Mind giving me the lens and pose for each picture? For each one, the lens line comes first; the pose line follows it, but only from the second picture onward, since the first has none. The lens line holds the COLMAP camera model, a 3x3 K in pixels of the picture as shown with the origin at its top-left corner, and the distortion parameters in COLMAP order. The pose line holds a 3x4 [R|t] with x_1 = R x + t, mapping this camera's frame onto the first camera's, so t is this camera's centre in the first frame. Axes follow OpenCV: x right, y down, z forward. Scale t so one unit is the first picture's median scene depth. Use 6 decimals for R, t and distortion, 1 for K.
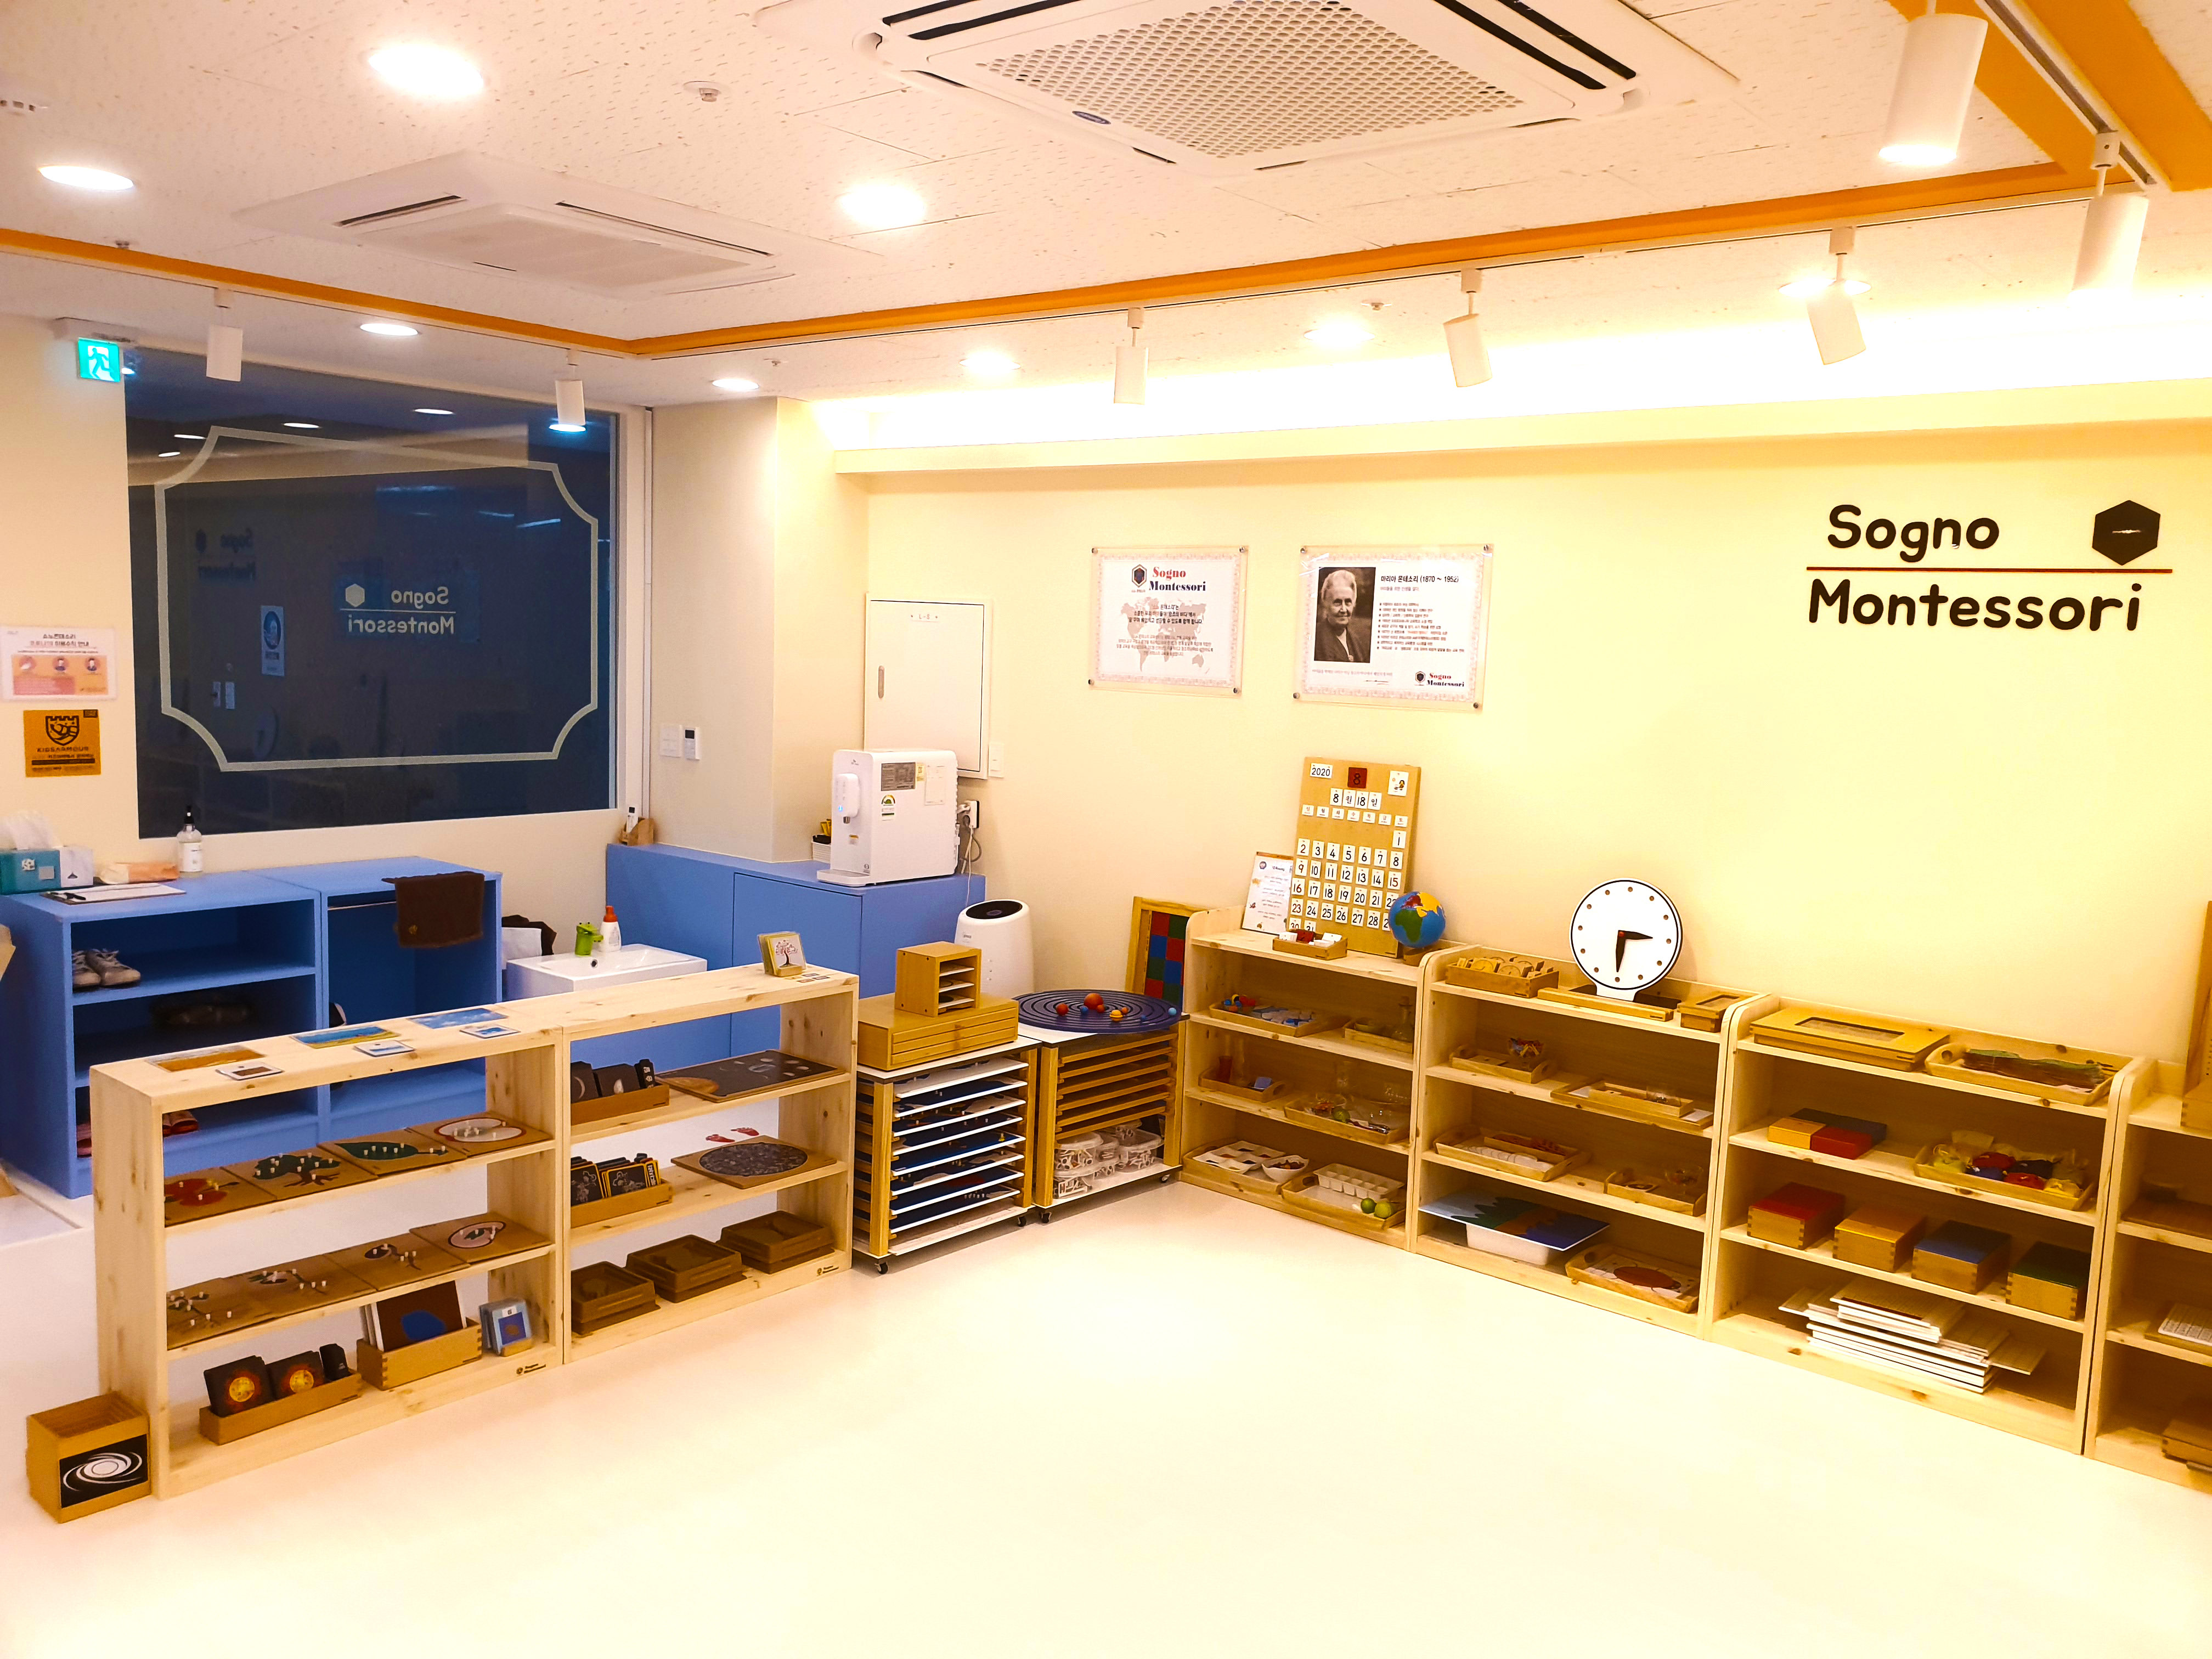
lens RADIAL K [[1746.0, 0, 1106.0], [0, 1746.0, 829.5], [0, 0, 1]] dist [0.150677, -0.164664]
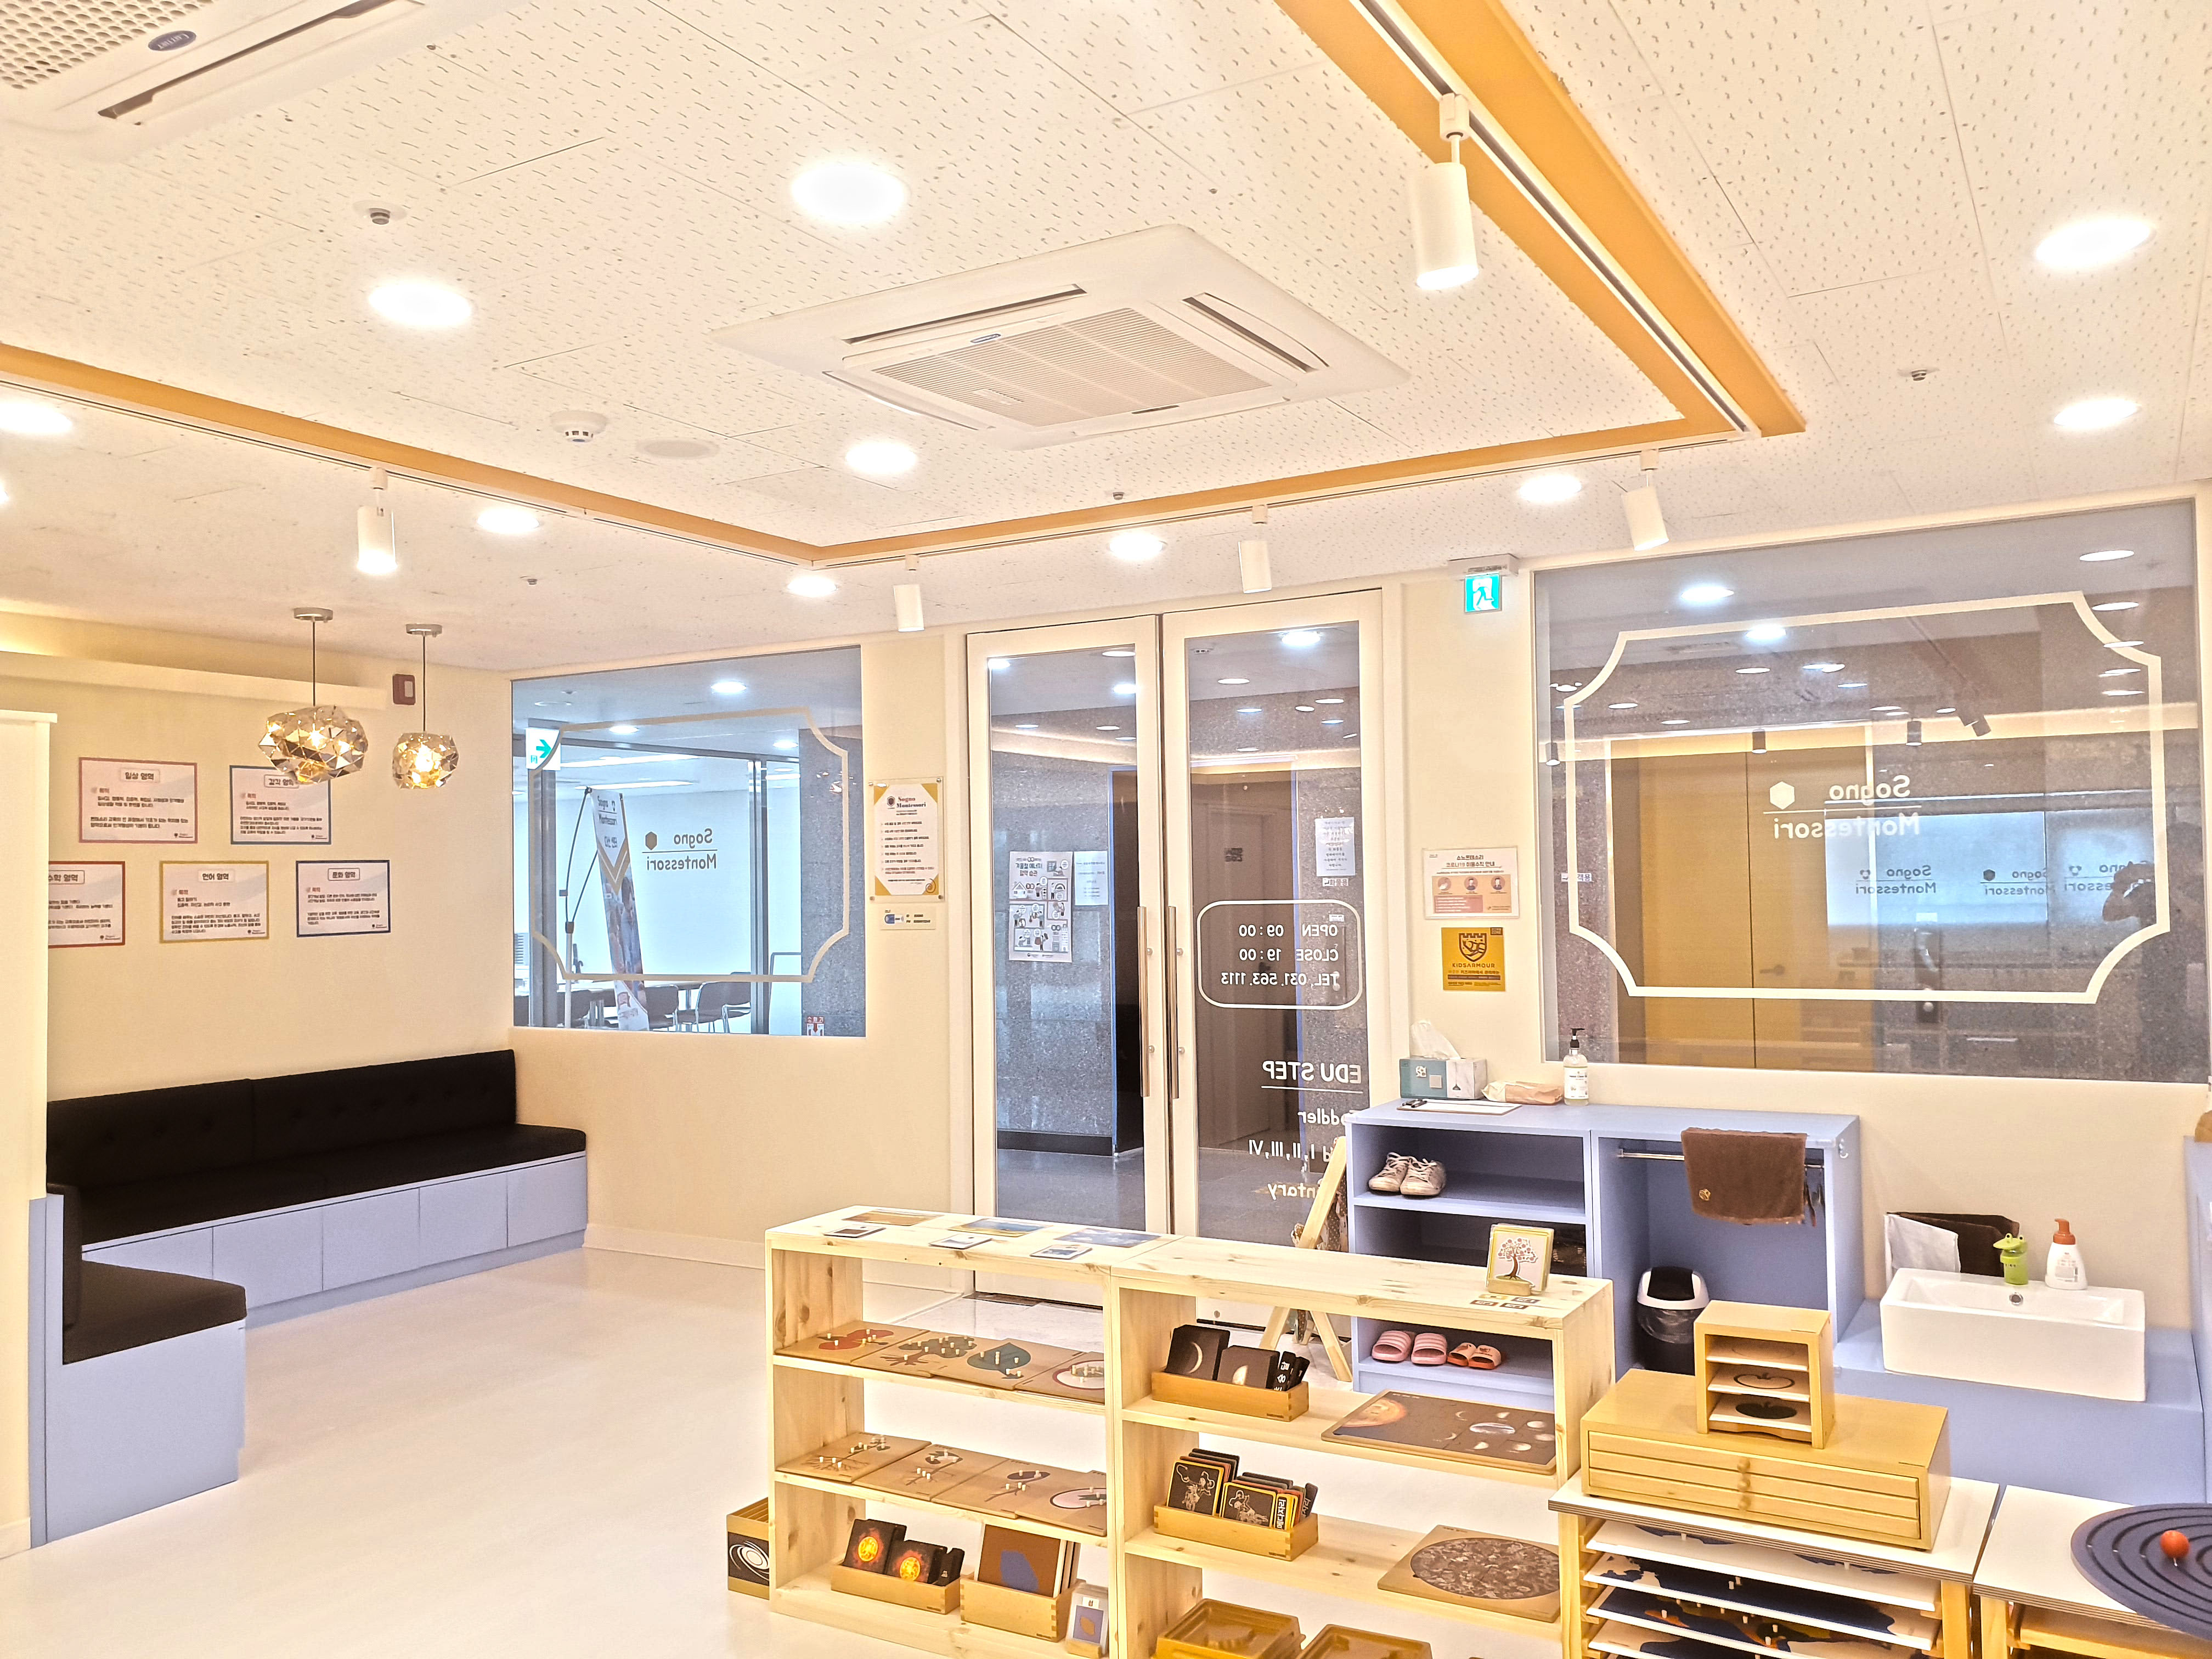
lens RADIAL K [[1736.9, 0, 1106.0], [0, 1736.9, 829.5], [0, 0, 1]] dist [0.044145, 0.000791]
pose [[0.188009, -0.069916, -0.979676, 0.407540], [-0.088644, 0.992184, -0.087820, -0.016777], [0.978159, 0.103353, 0.180342, 0.661983]]
